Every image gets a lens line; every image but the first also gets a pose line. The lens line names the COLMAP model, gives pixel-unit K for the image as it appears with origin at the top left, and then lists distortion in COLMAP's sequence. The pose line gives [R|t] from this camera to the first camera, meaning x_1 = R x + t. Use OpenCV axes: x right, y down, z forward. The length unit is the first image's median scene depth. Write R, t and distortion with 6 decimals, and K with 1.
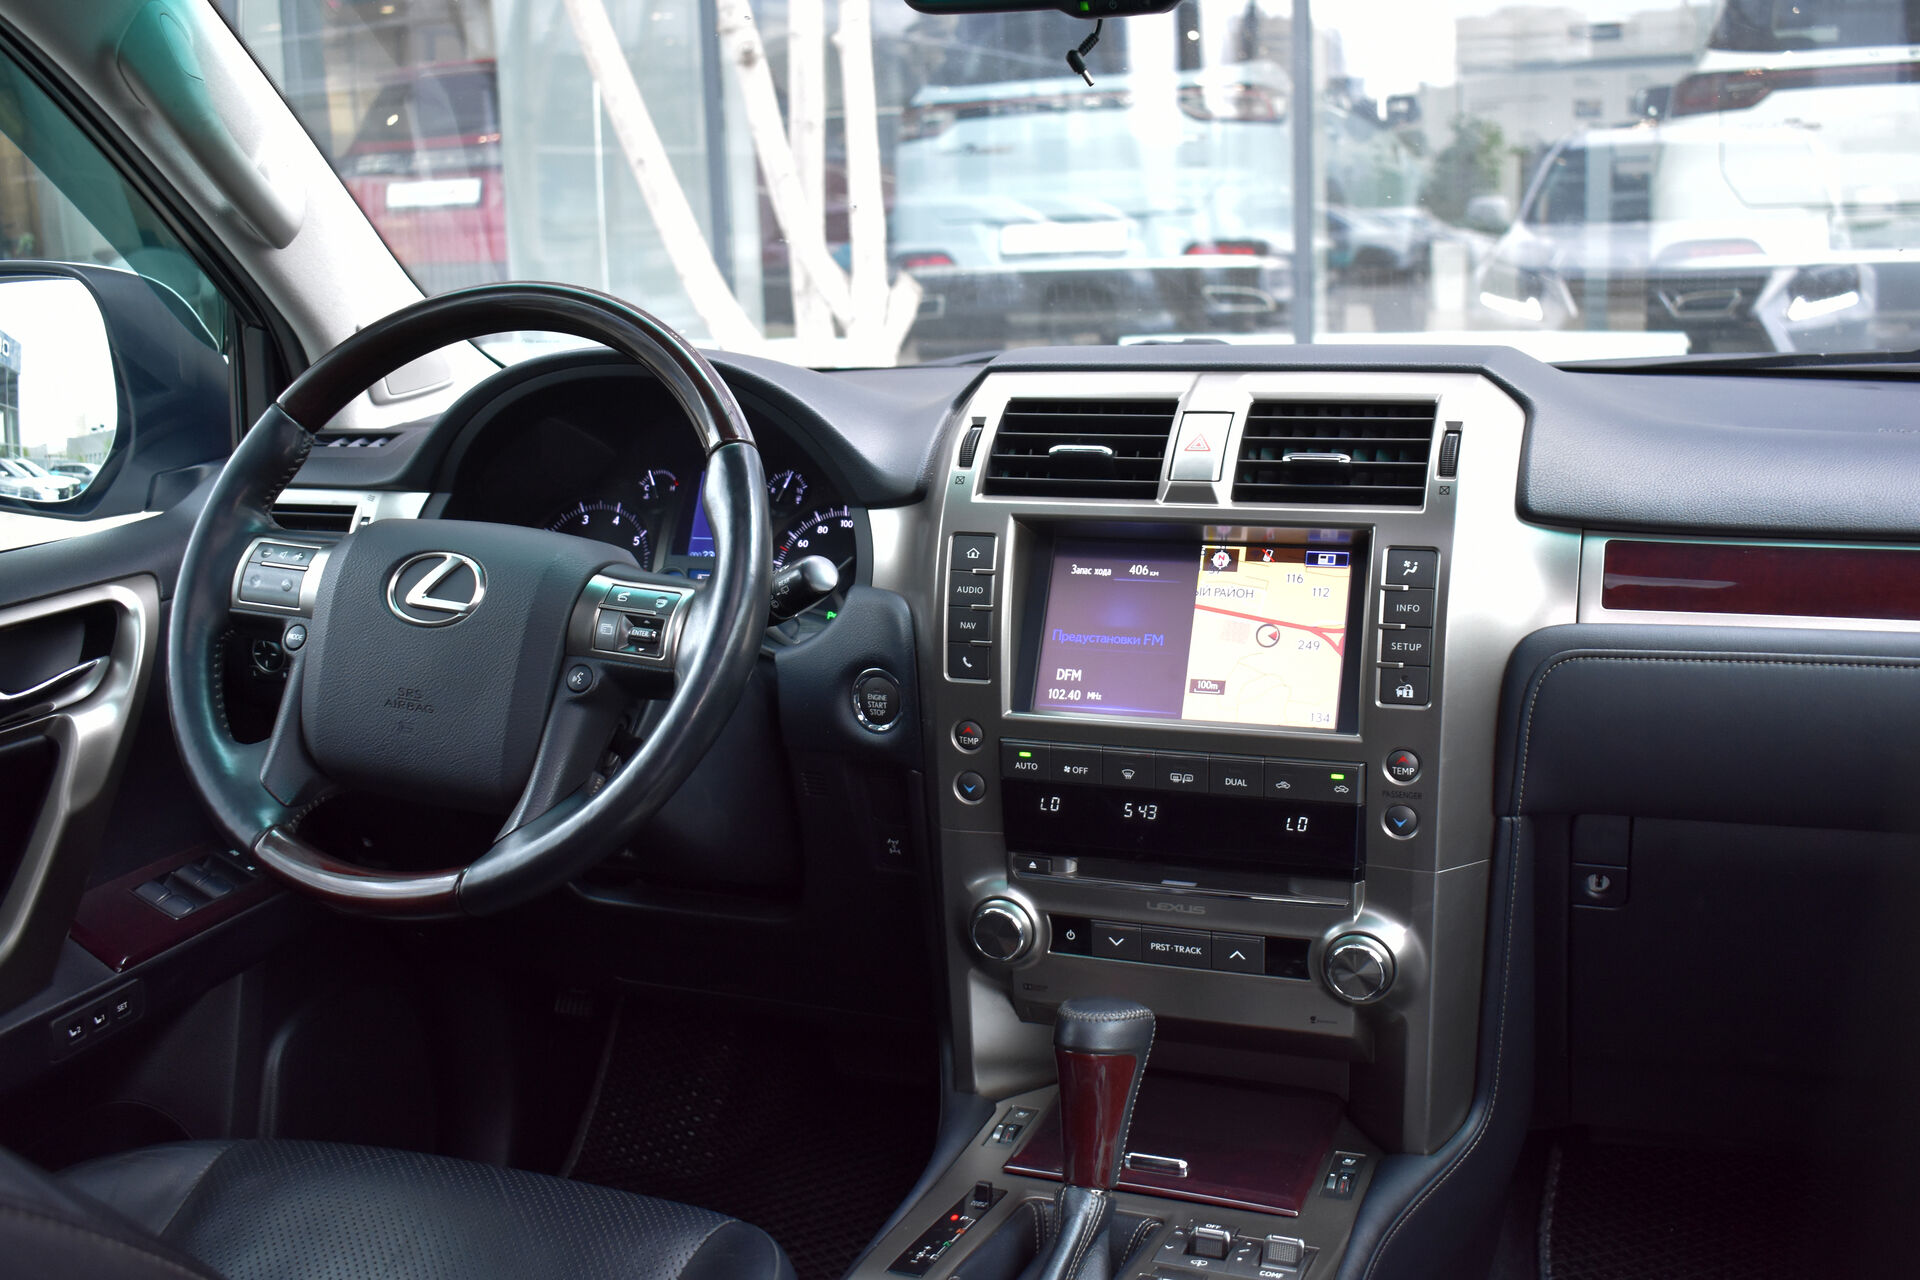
lens RADIAL K [[1959.5, 0, 960.0], [0, 1959.5, 640.0], [0, 0, 1]] dist [-0.001024, -0.001570]
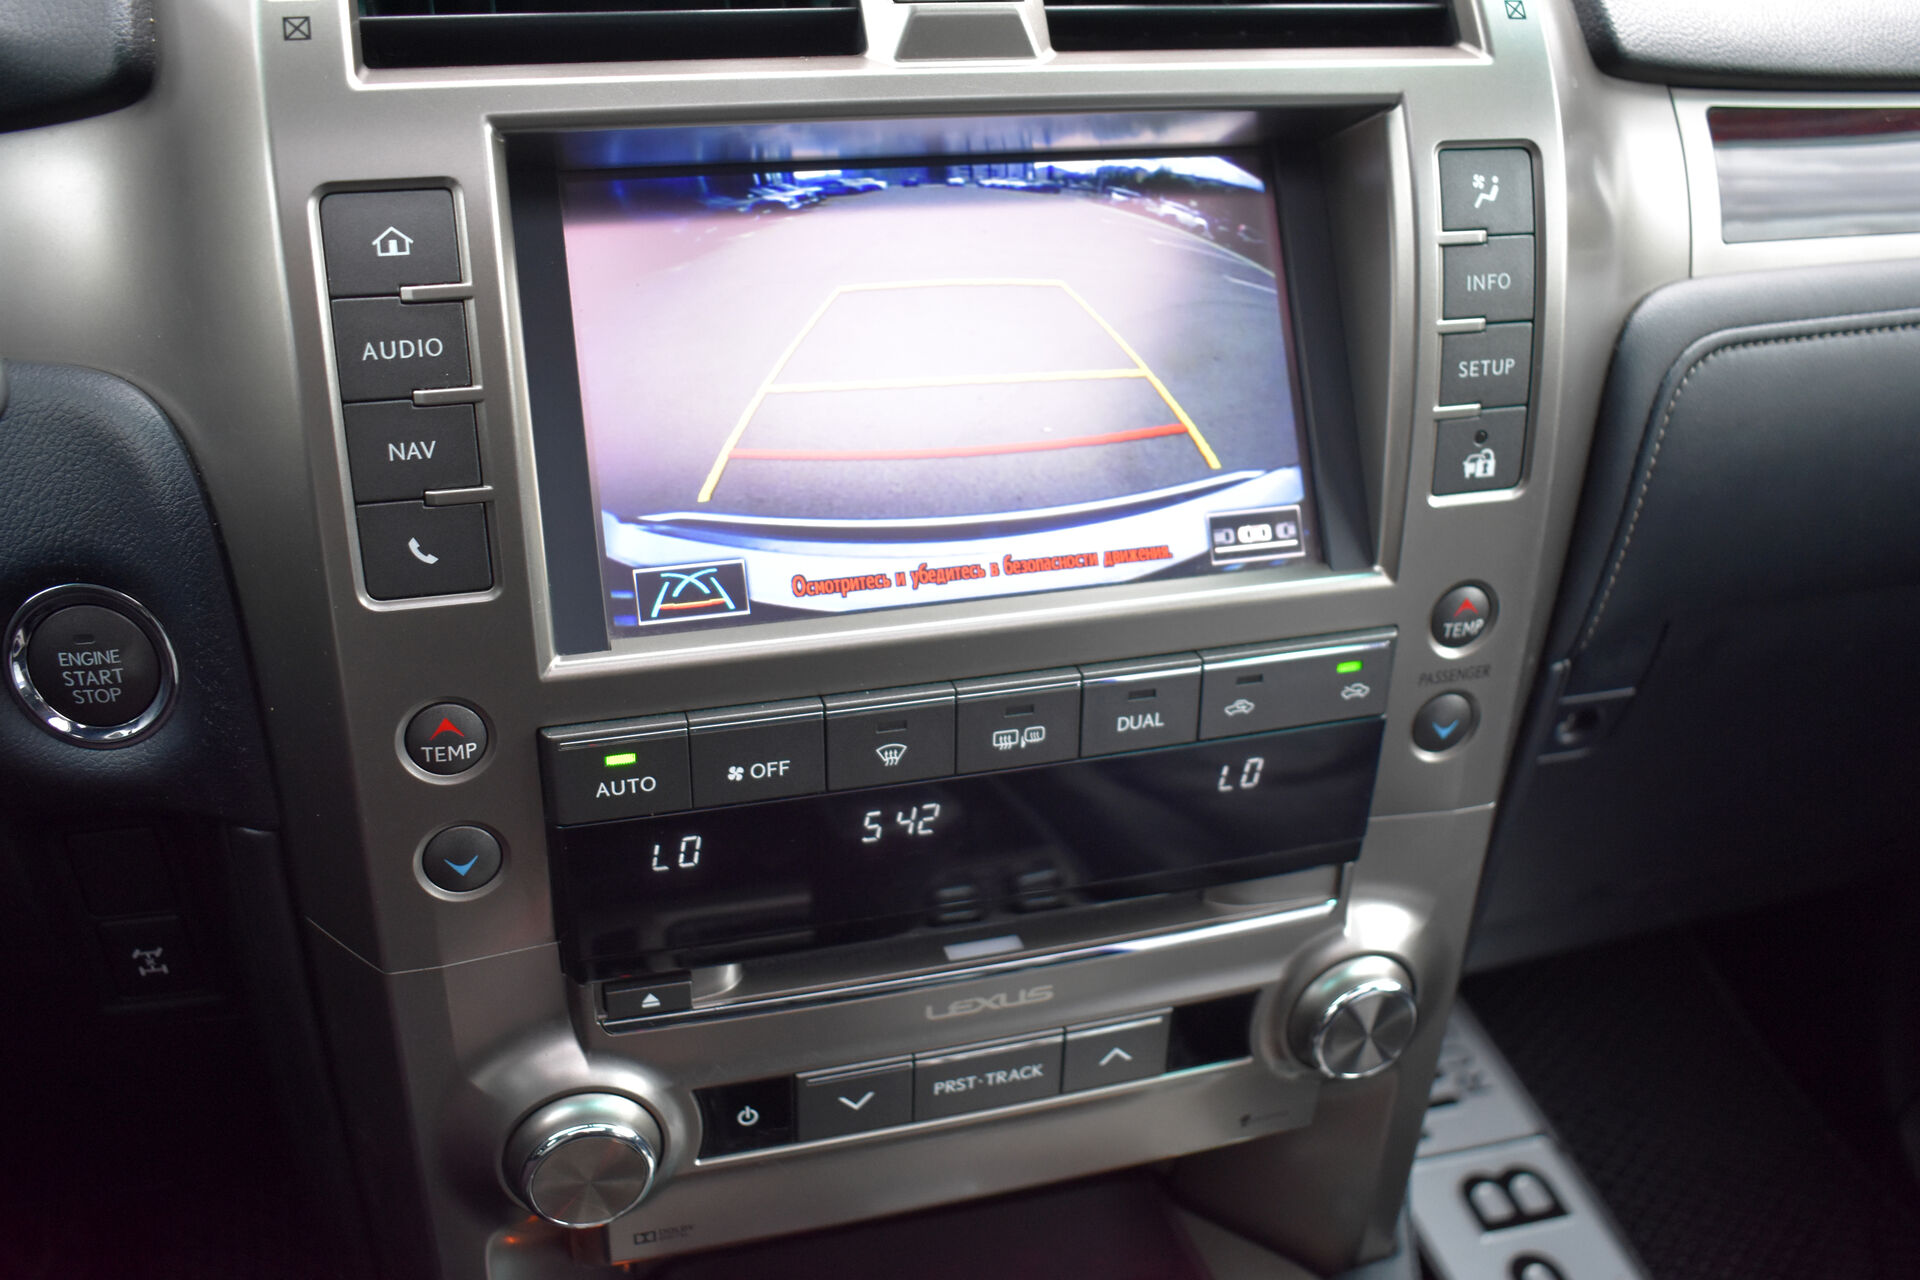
lens RADIAL K [[1828.1, 0, 960.0], [0, 1828.1, 640.0], [0, 0, 1]] dist [-0.099655, 0.000999]
pose [[0.785517, -0.228027, 0.575297, -0.114223], [0.082971, 0.960051, 0.267240, -0.053899], [-0.613253, -0.162189, 0.773056, 0.687820]]
